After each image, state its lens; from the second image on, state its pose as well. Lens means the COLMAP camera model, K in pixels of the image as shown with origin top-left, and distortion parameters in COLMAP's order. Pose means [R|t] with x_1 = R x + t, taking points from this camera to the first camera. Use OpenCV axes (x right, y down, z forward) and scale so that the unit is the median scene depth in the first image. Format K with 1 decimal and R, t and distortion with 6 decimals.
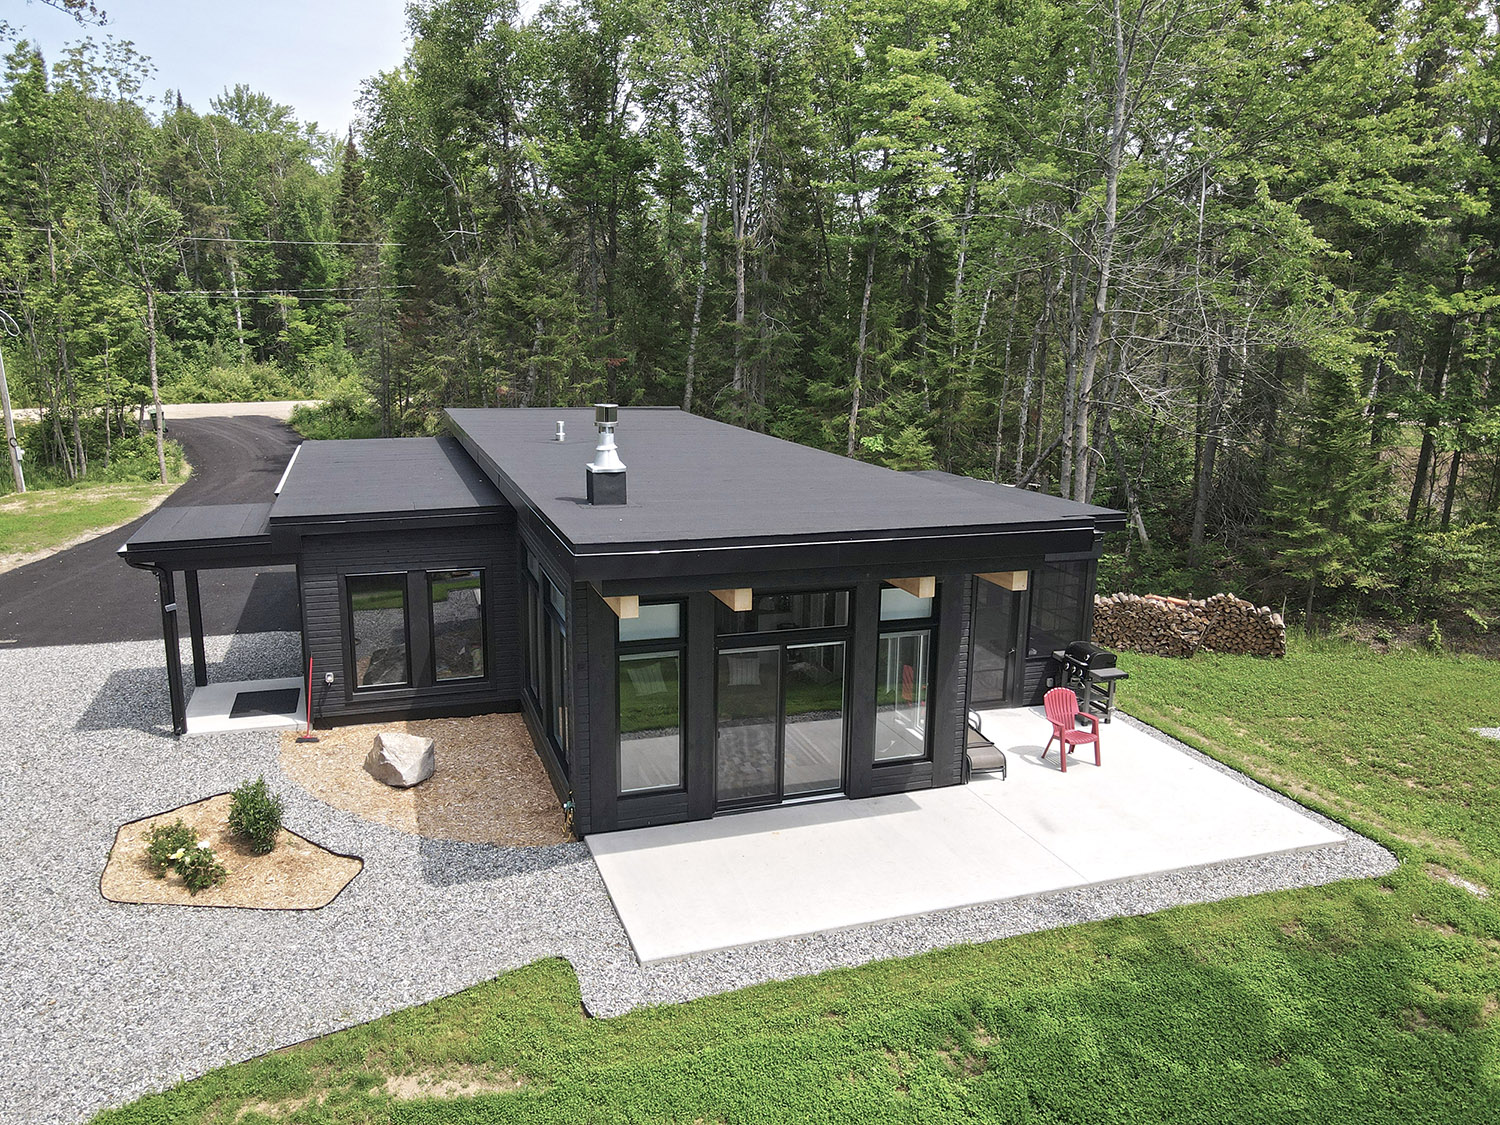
lens RADIAL K [[1100.4, 0, 748.6], [0, 1100.4, 566.3], [0, 0, 1]] dist [-0.002254, 0.031154]
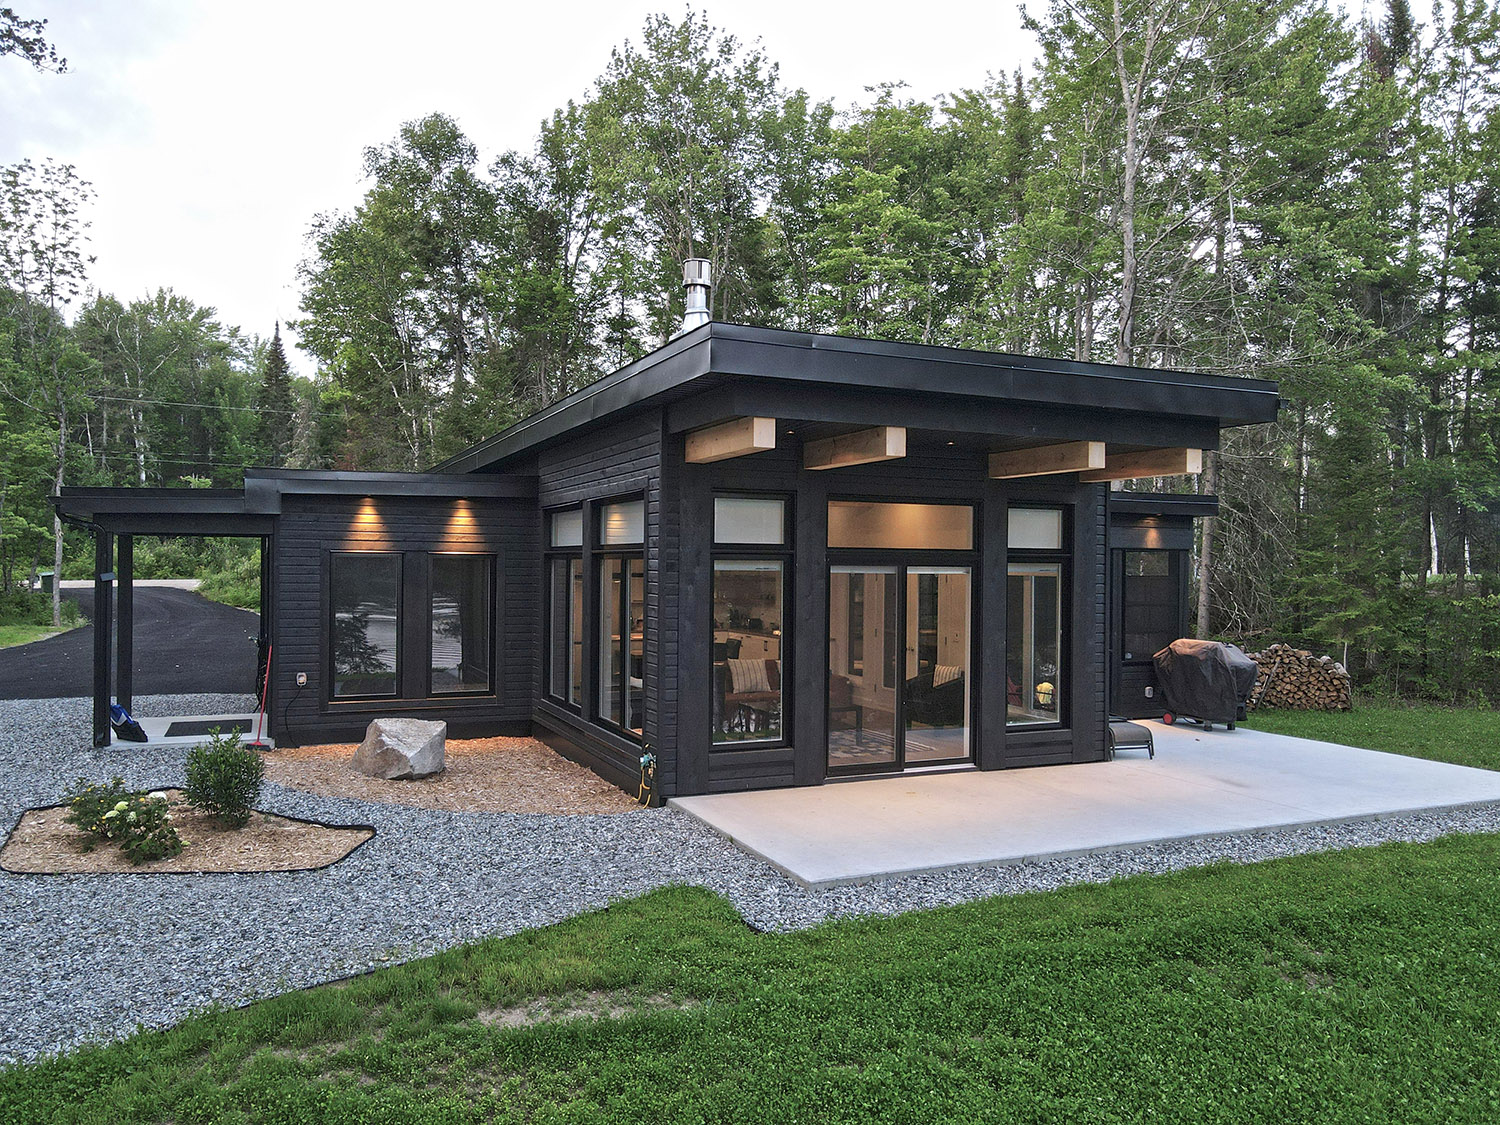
lens RADIAL K [[1100.4, 0, 748.6], [0, 1100.4, 566.3], [0, 0, 1]] dist [-0.002254, 0.031154]
pose [[0.995988, -0.005364, 0.089324, -0.131956], [0.023925, 0.977824, -0.208058, 0.203015], [-0.086227, 0.209361, 0.974029, 0.179372]]
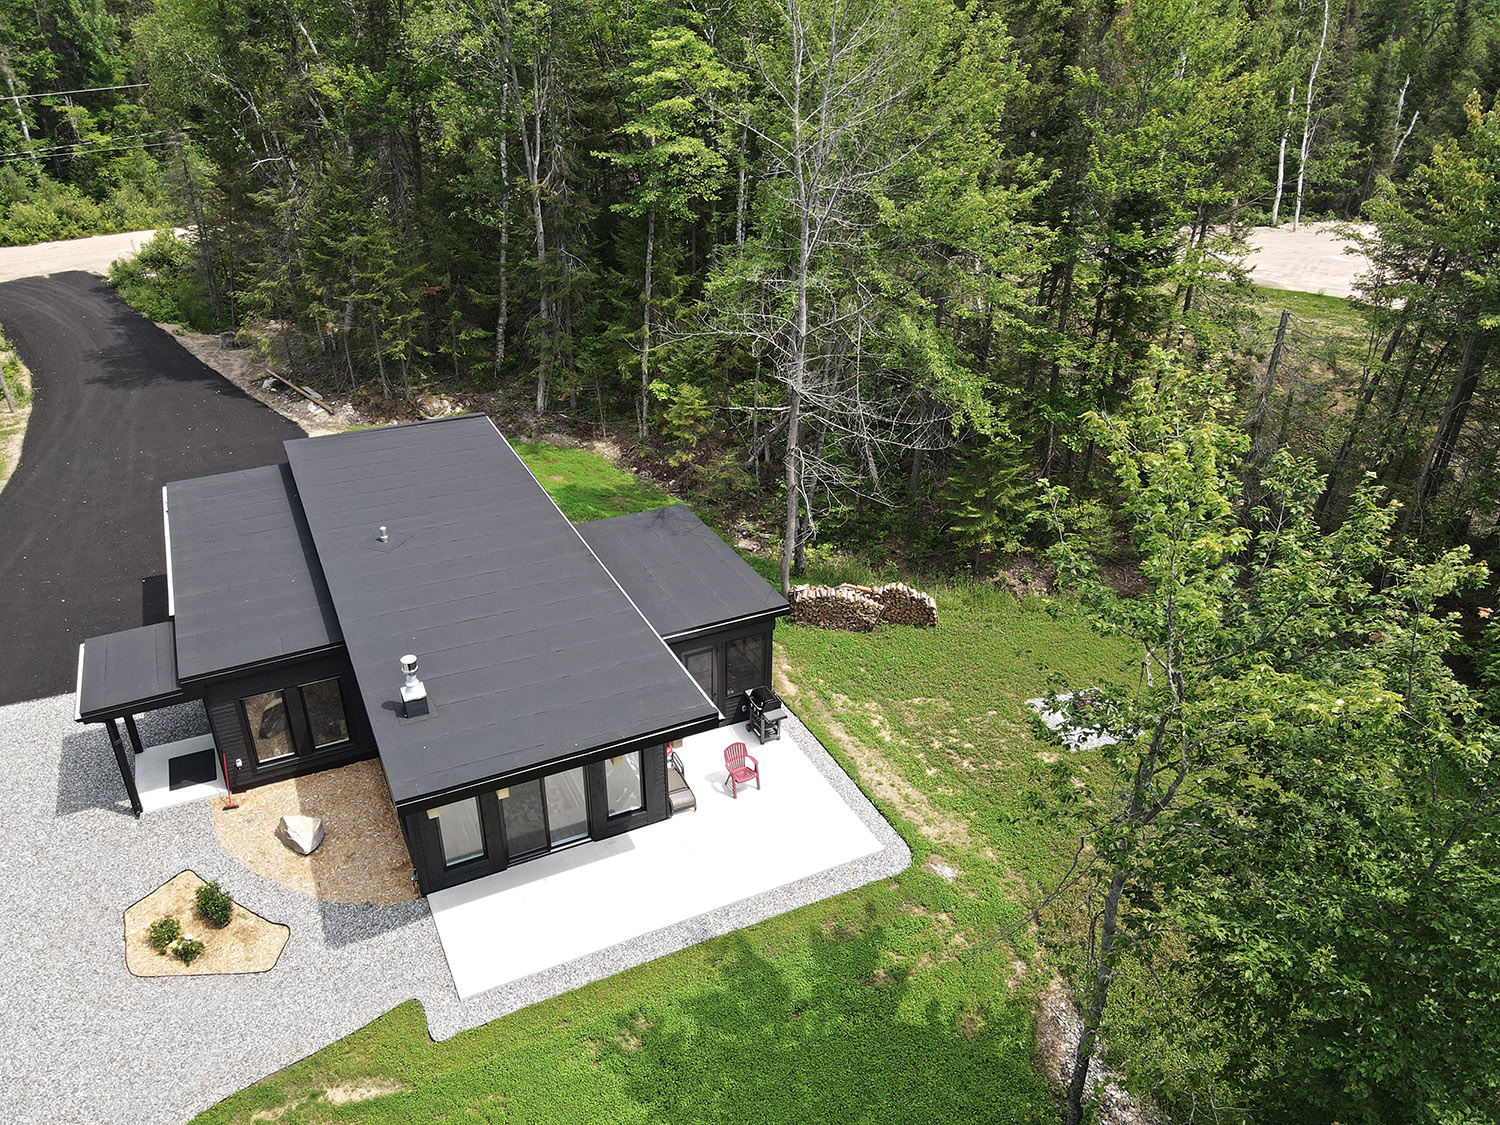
lens RADIAL K [[1100.4, 0, 748.6], [0, 1100.4, 566.3], [0, 0, 1]] dist [-0.002254, 0.031154]
pose [[0.992532, -0.063712, 0.104028, 0.154451], [0.032414, 0.959858, 0.278606, -0.546691], [-0.117602, -0.273153, 0.954755, -0.402013]]
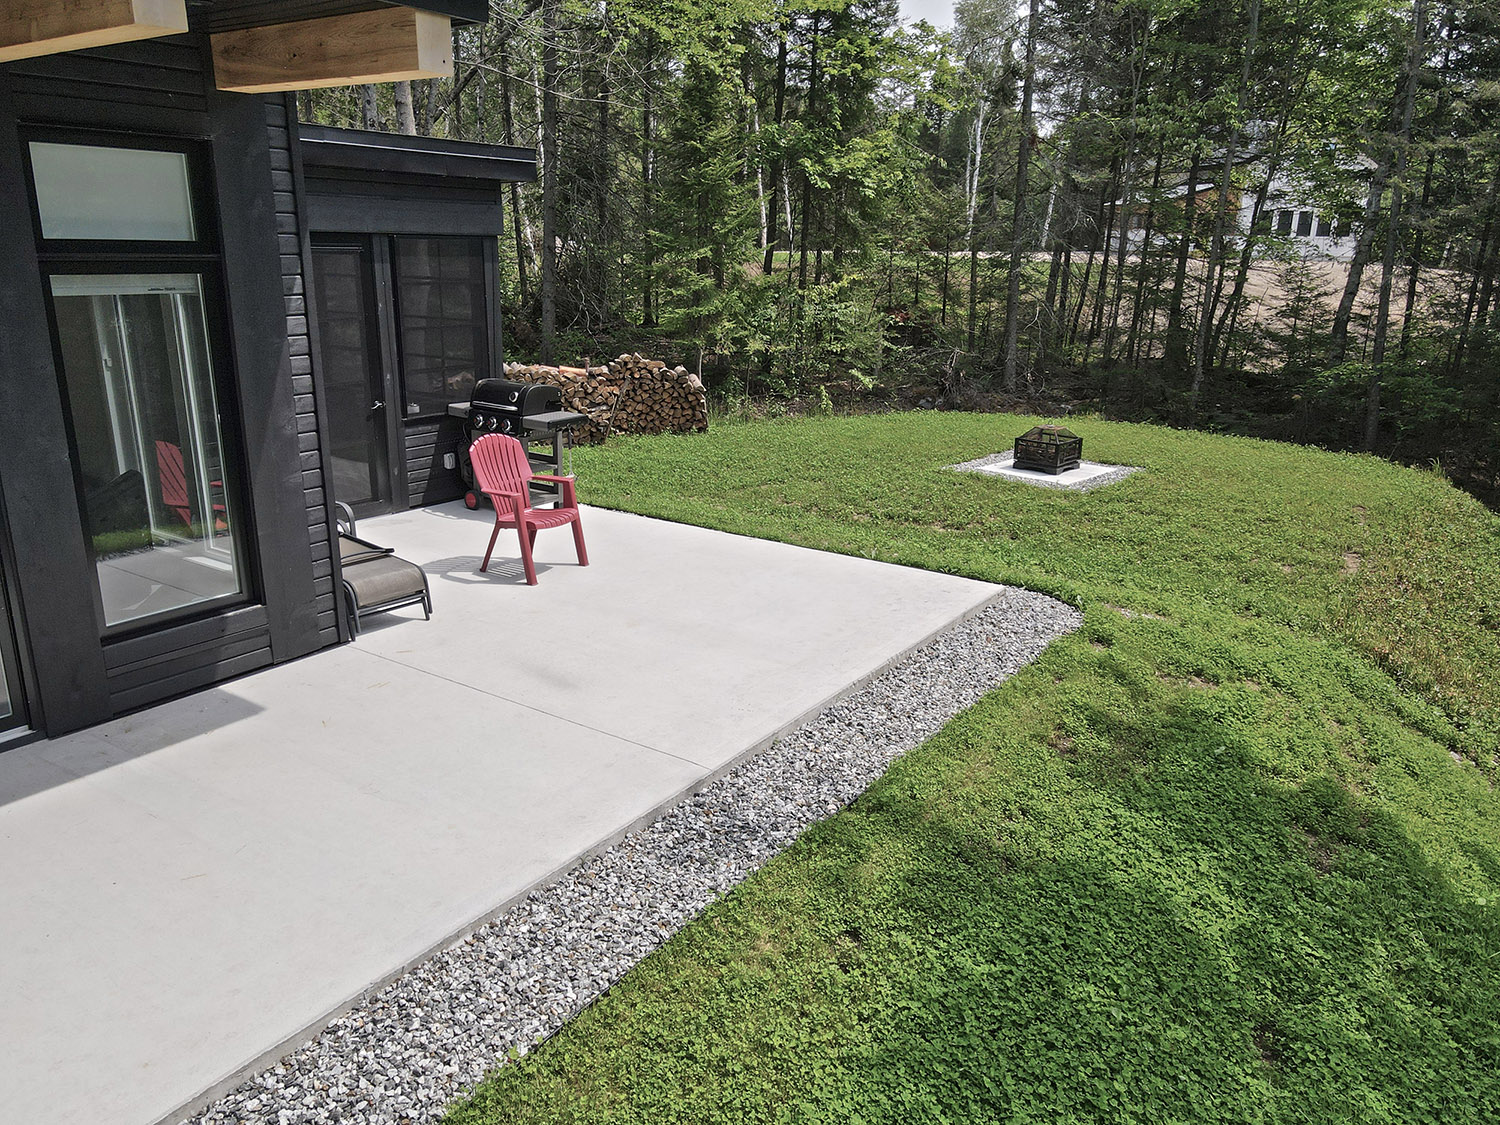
lens RADIAL K [[1100.4, 0, 748.6], [0, 1100.4, 566.3], [0, 0, 1]] dist [-0.002254, 0.031154]
pose [[0.802416, -0.168849, 0.572380, 0.068801], [0.120793, 0.985239, 0.121301, 0.121707], [-0.584412, -0.028194, 0.810967, 0.495292]]
